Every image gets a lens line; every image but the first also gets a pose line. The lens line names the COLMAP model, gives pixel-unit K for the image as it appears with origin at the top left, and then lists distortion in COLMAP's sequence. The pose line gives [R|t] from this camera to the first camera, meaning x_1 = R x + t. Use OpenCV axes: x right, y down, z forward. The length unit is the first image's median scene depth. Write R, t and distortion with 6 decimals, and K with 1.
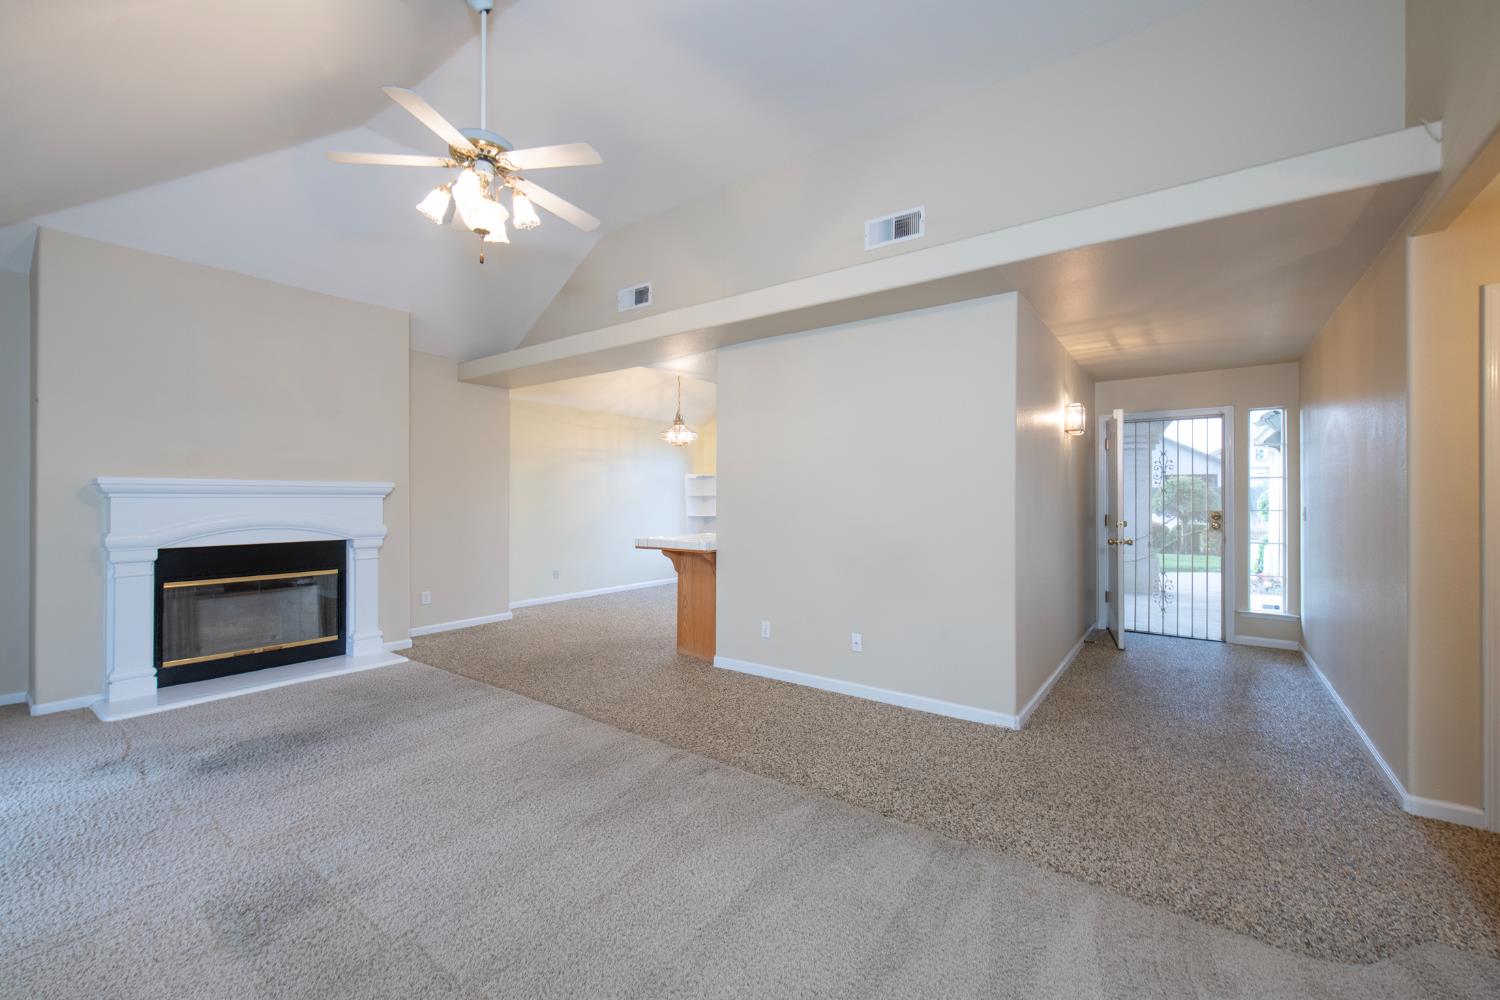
lens RADIAL K [[628.2, 0, 747.9], [0, 628.2, 497.8], [0, 0, 1]] dist [-0.001470, -0.000844]
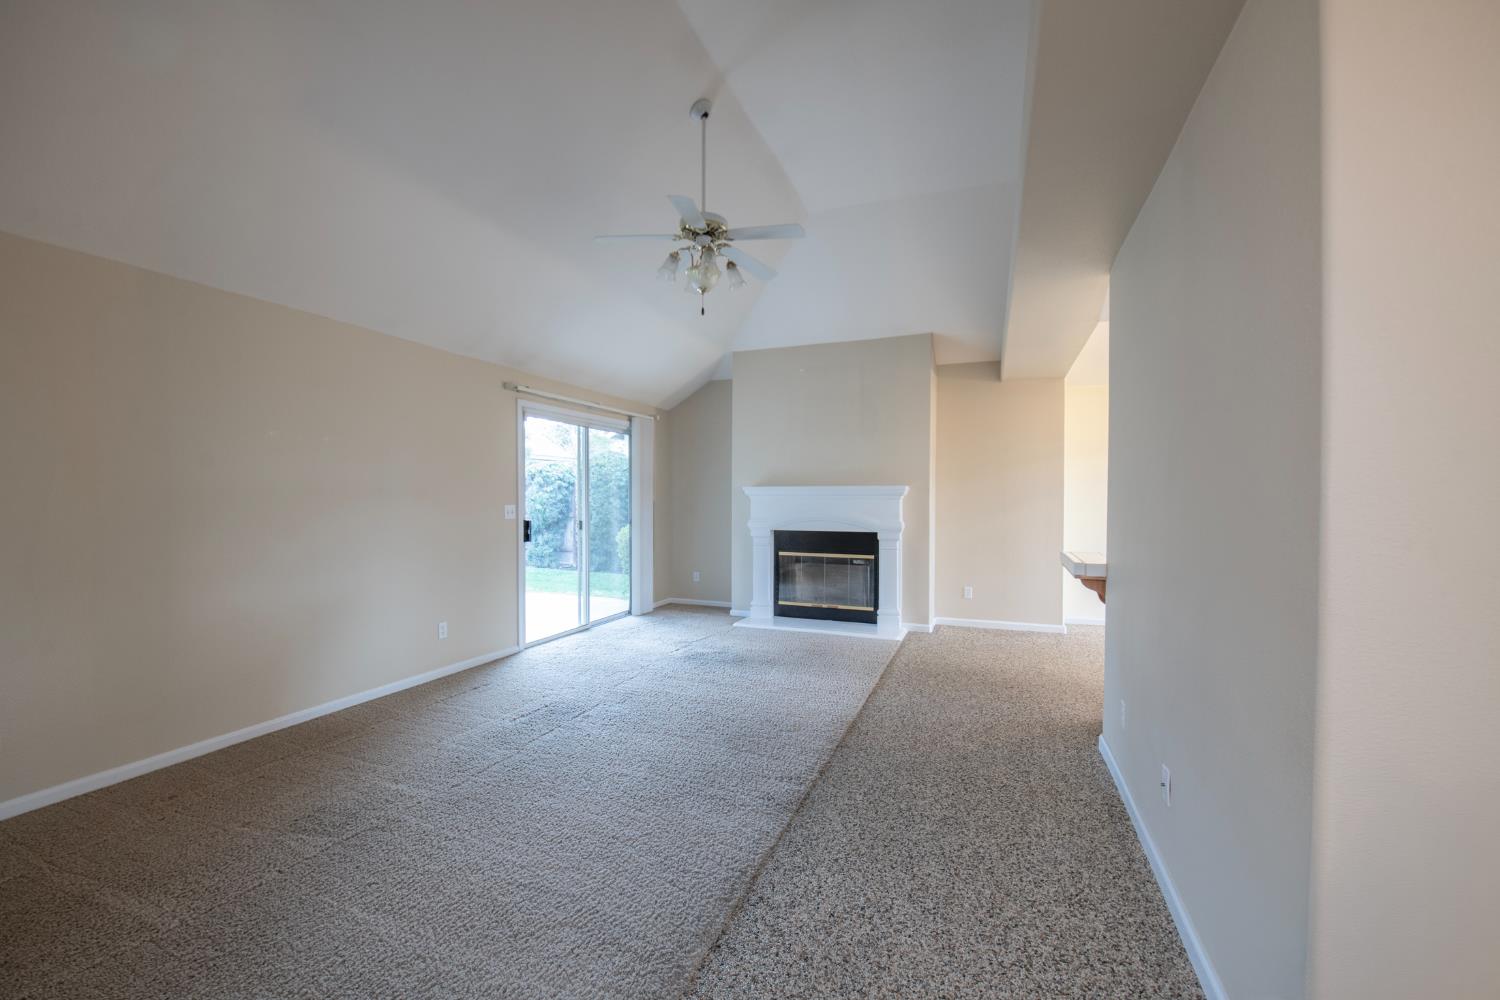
lens RADIAL K [[606.6, 0, 750.0], [0, 606.6, 500.0], [0, 0, 1]] dist [-0.000446, -0.000166]
pose [[0.244604, 0.003585, -0.969616, 0.549018], [-0.003127, 0.999991, 0.002909, -0.000676], [0.969618, 0.002321, 0.244613, 0.535073]]
